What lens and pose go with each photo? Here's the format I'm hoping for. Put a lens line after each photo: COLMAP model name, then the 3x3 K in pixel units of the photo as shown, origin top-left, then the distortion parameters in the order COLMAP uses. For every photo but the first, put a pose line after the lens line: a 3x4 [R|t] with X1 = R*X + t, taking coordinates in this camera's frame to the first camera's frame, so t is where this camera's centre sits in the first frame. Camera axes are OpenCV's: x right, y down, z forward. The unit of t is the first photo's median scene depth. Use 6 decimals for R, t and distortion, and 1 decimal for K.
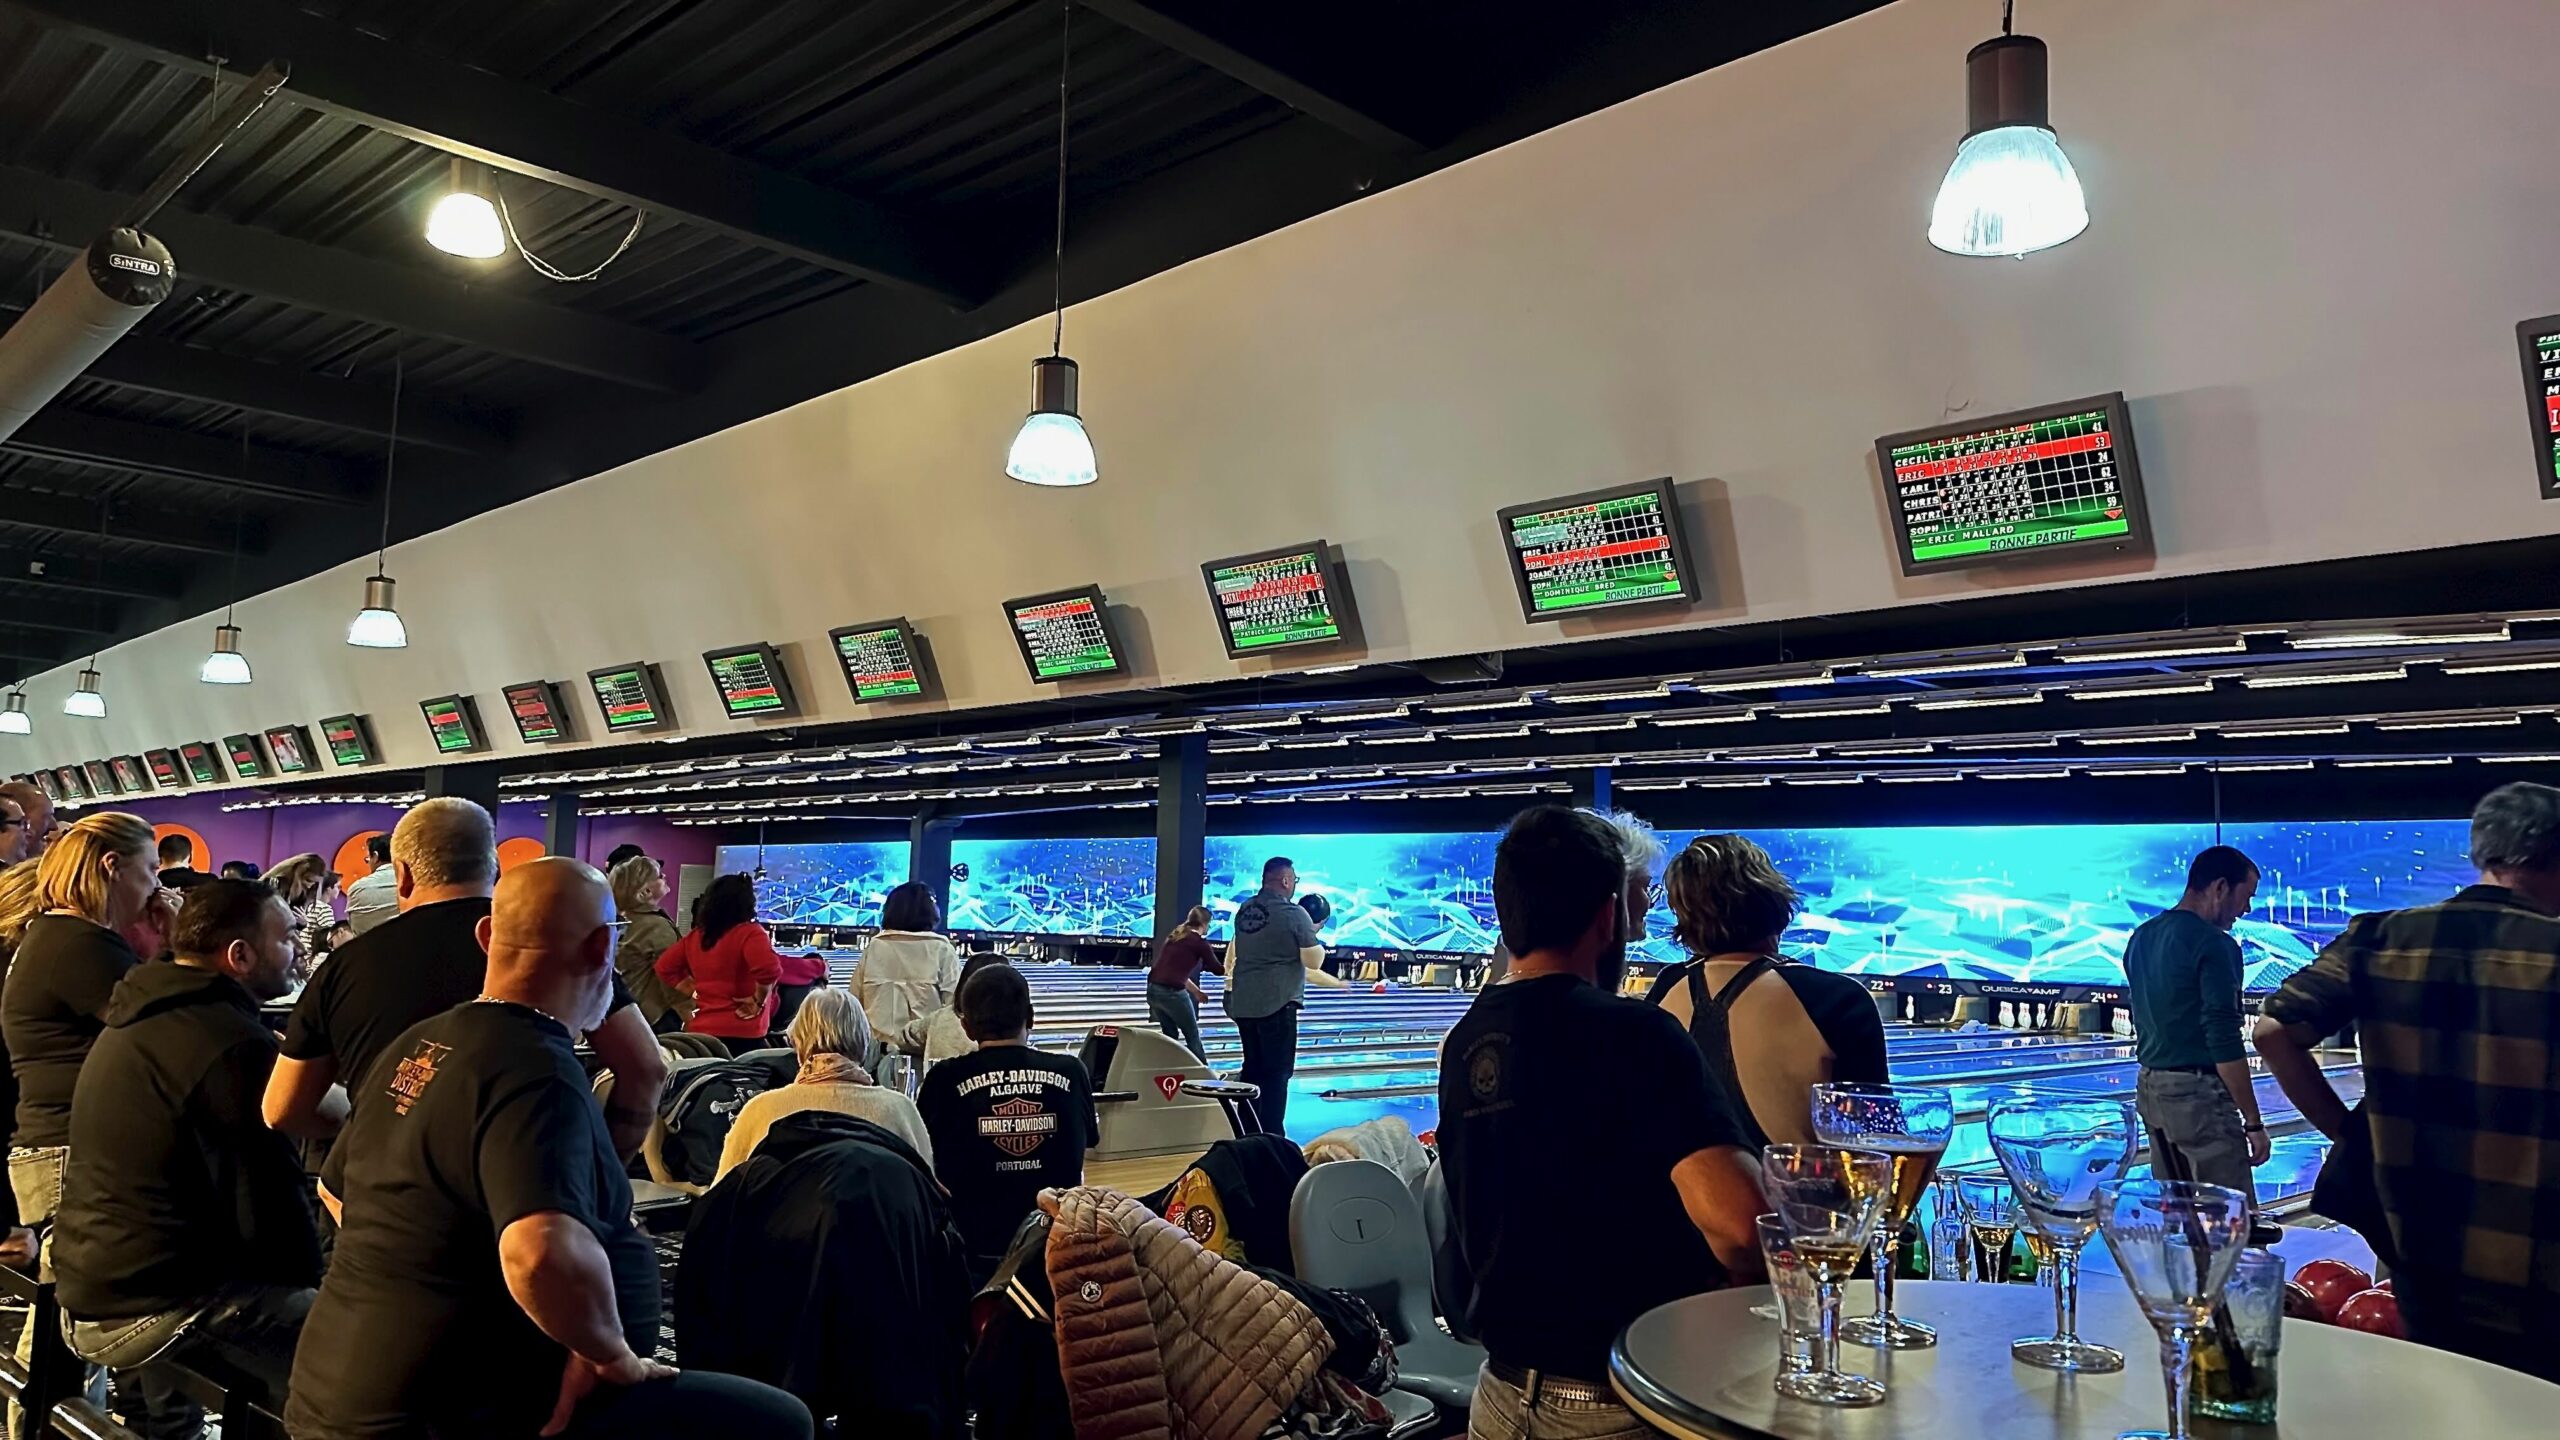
lens RADIAL K [[1845.9, 0, 1280.3], [0, 1845.9, 721.7], [0, 0, 1]] dist [-0.002097, -0.000413]
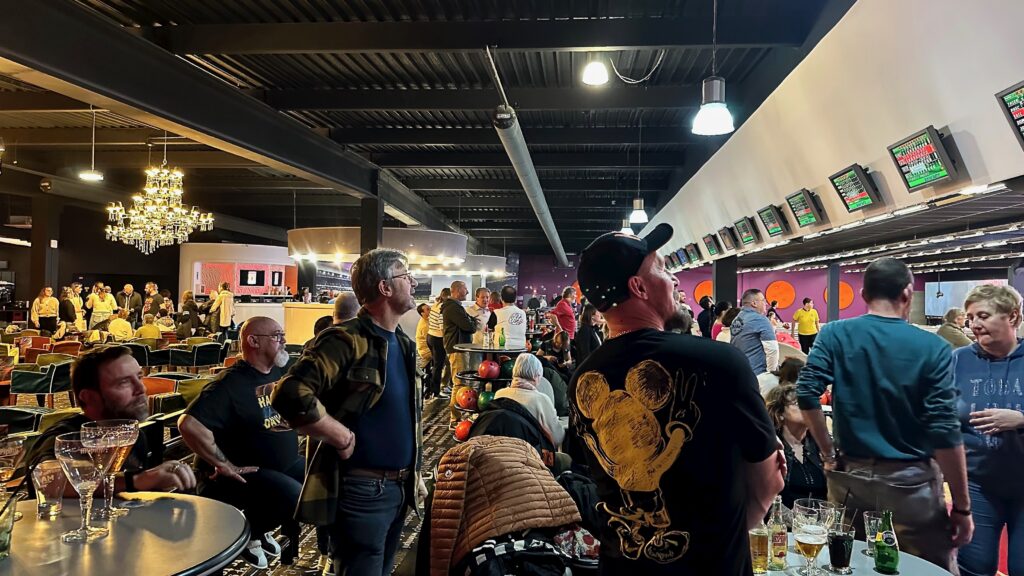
lens RADIAL K [[738.4, 0, 513.1], [0, 738.4, 285.7], [0, 0, 1]] dist [-0.002097, -0.000413]
pose [[0.603659, -0.025288, -0.796841, 0.355010], [0.082836, 0.996076, 0.031143, 0.004815], [0.792927, -0.084807, 0.603385, 0.196196]]
